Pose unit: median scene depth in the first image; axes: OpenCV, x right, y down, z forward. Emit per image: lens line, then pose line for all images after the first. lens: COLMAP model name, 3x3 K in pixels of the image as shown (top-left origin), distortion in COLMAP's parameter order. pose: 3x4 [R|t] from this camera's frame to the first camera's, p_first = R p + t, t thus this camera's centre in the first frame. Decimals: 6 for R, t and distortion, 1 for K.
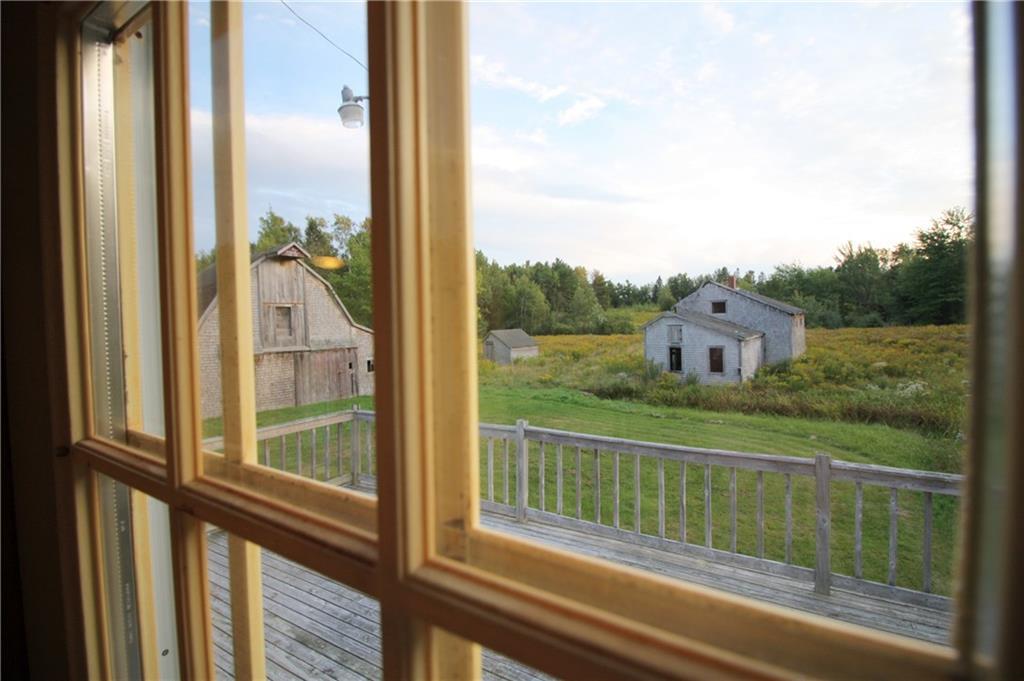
lens RADIAL K [[478.0, 0, 513.3], [0, 478.0, 327.3], [0, 0, 1]] dist [-0.000676, -0.016635]
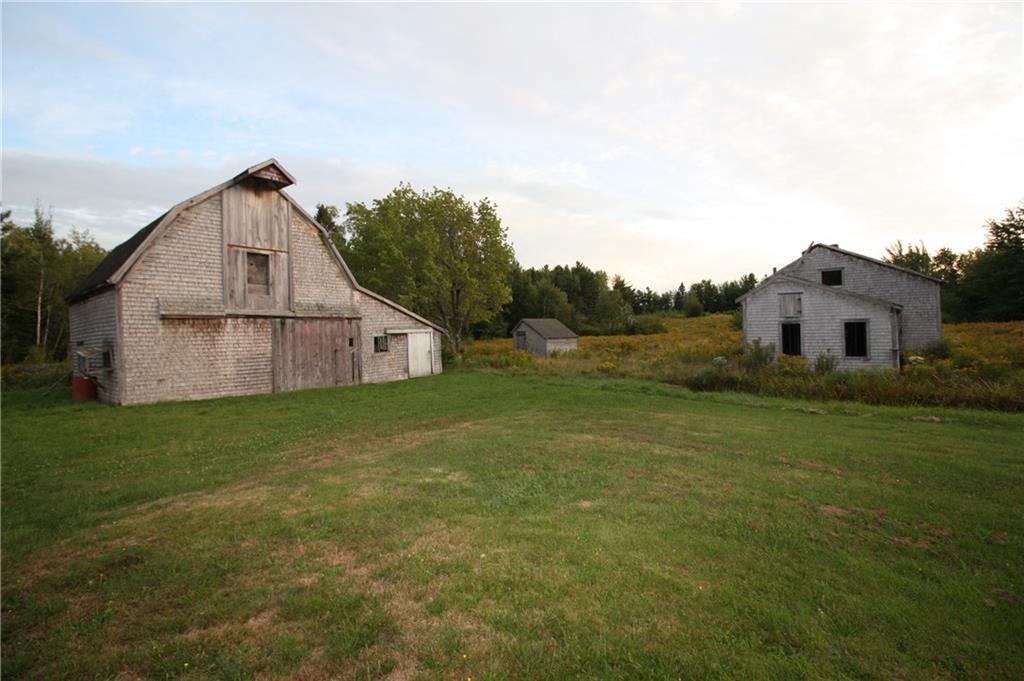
lens RADIAL K [[478.0, 0, 513.3], [0, 478.0, 327.3], [0, 0, 1]] dist [-0.000676, -0.016635]
pose [[0.999556, 0.010555, -0.027857, -0.062882], [-0.011154, 0.999708, -0.021424, 0.064334], [0.027623, 0.021725, 0.999382, 0.242051]]
